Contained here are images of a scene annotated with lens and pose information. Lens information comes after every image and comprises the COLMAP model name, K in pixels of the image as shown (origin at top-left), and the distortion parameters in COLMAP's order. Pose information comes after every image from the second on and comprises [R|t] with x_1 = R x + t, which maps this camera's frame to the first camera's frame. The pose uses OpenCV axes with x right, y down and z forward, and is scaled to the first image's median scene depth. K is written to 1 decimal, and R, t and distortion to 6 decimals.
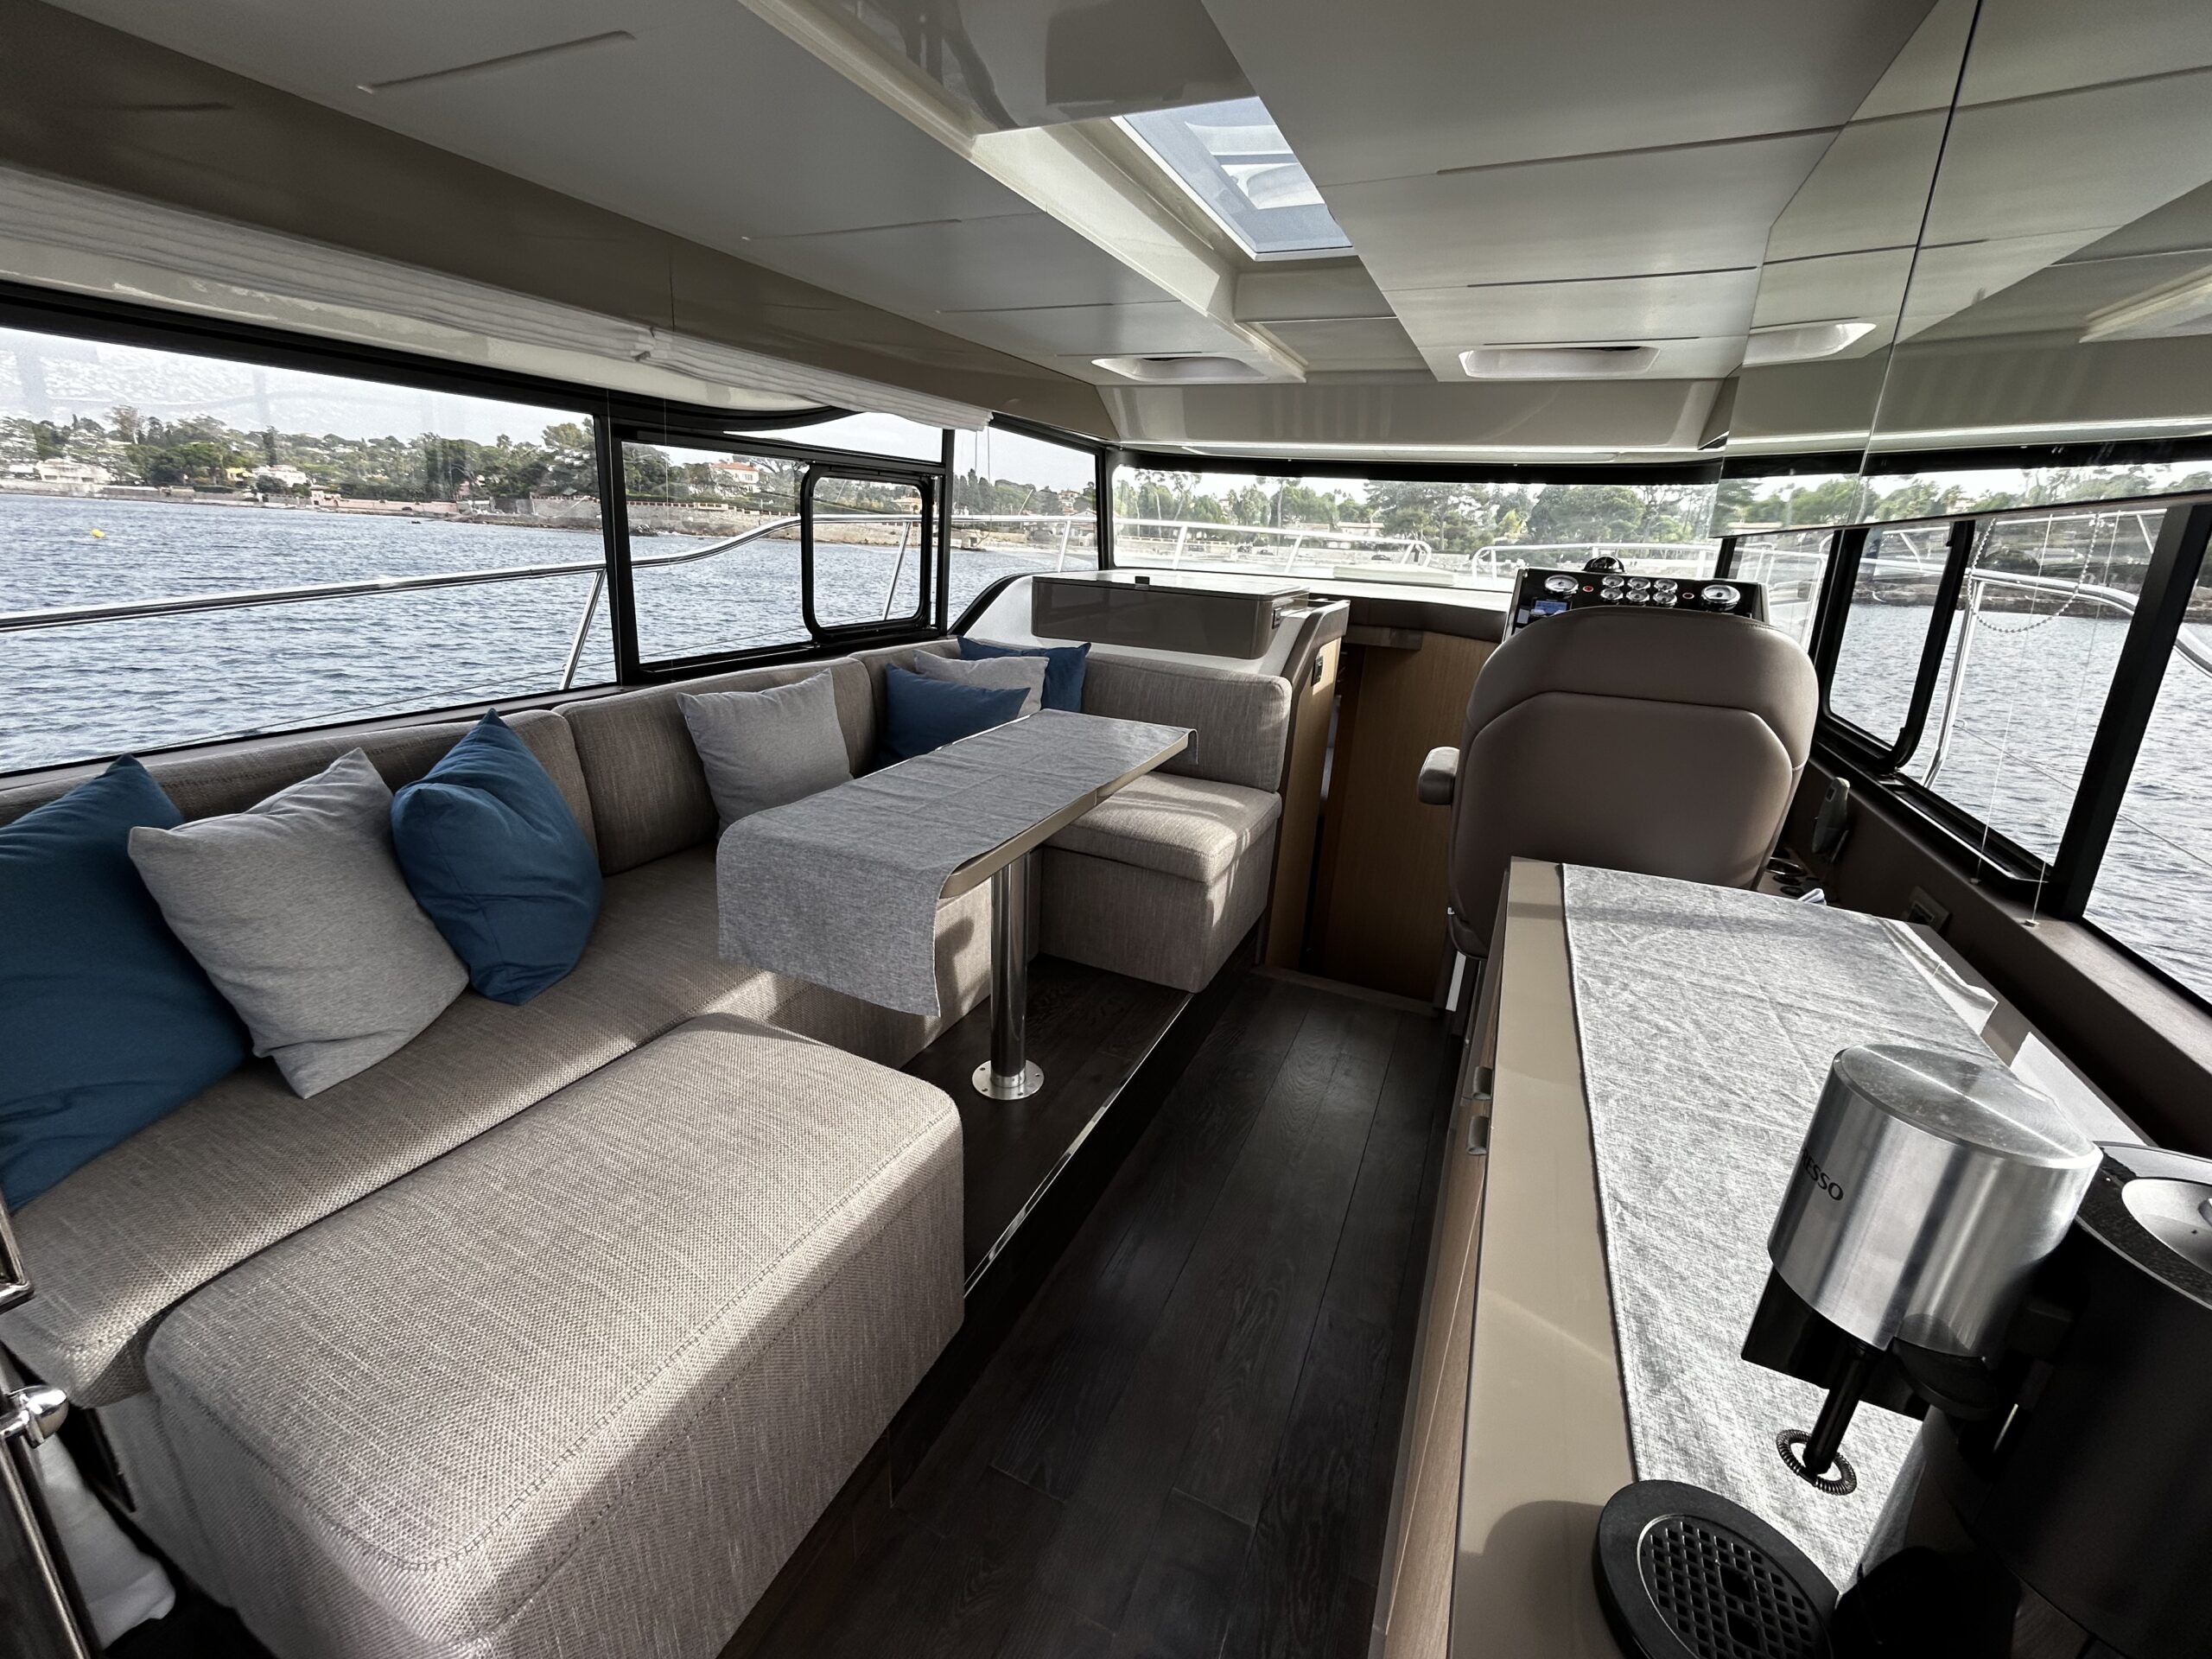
lens RADIAL K [[891.9, 0, 1100.9], [0, 891.9, 835.1], [0, 0, 1]] dist [-0.000555, -0.000269]
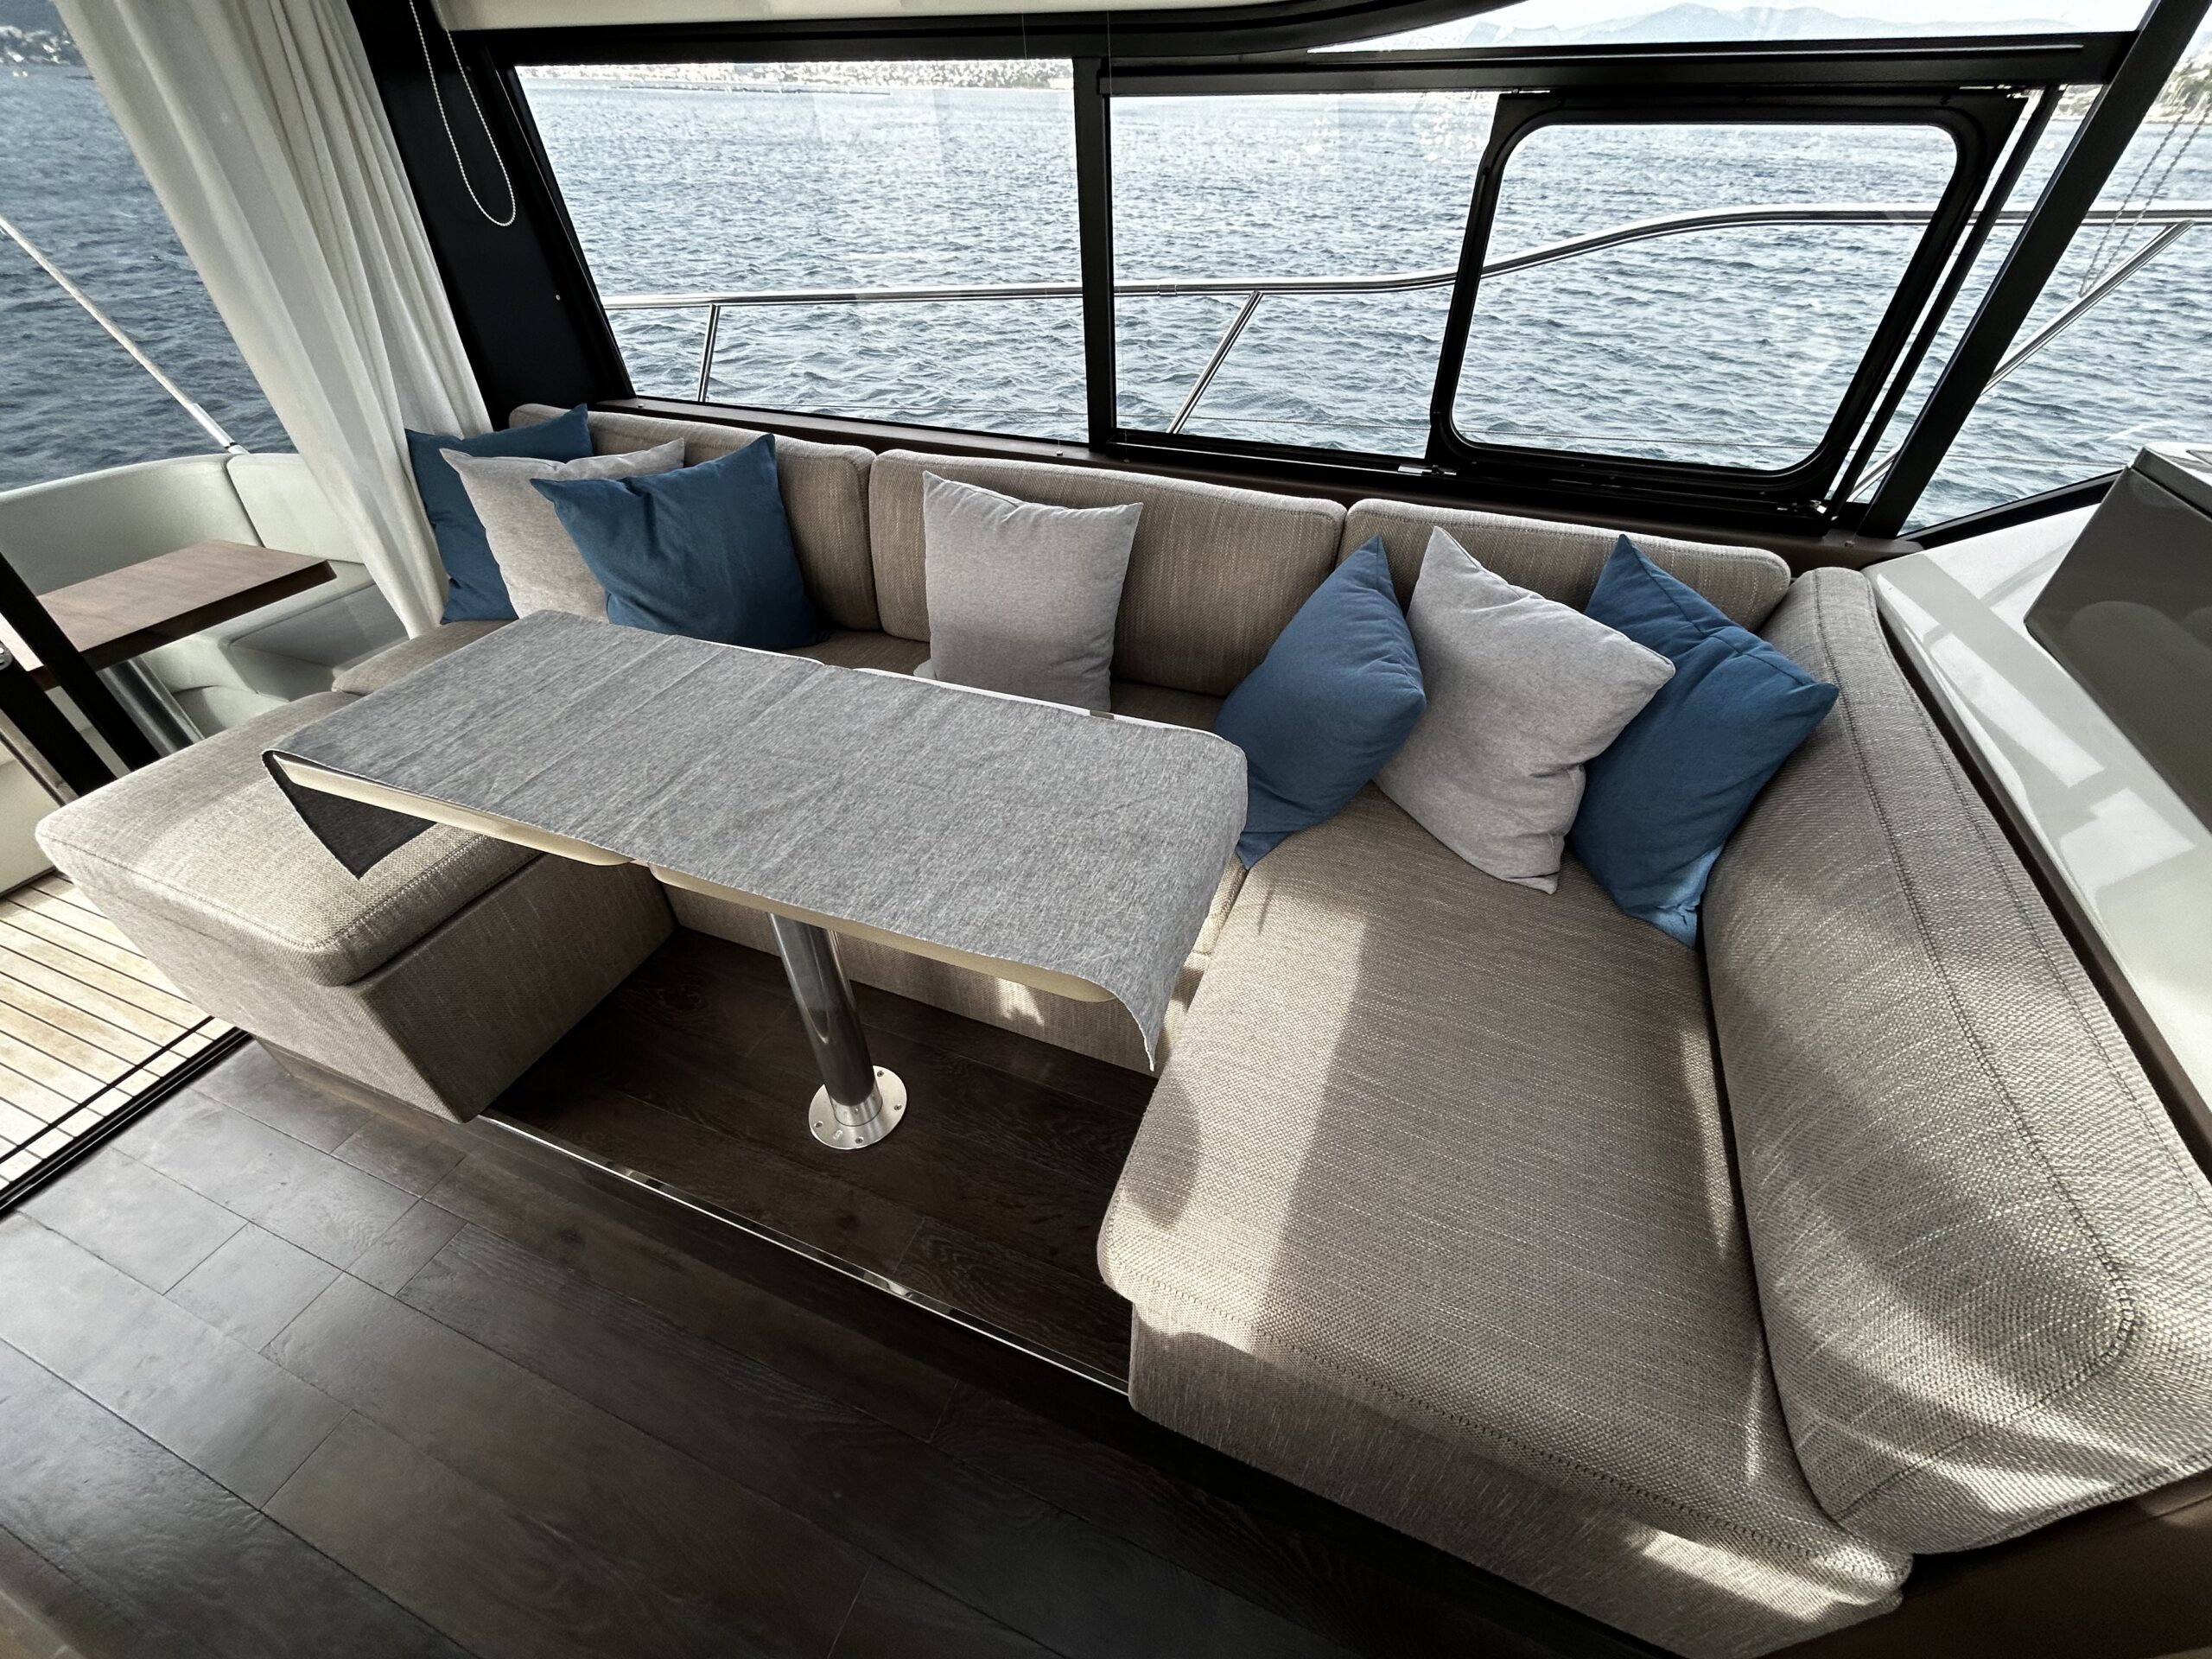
lens RADIAL K [[891.9, 0, 1100.9], [0, 891.9, 835.1], [0, 0, 1]] dist [-0.000555, -0.000269]
pose [[0.052688, 0.584354, -0.809787, 0.331990], [-0.319348, 0.778190, 0.540775, -0.339340], [0.946172, 0.230112, 0.227614, 0.904643]]
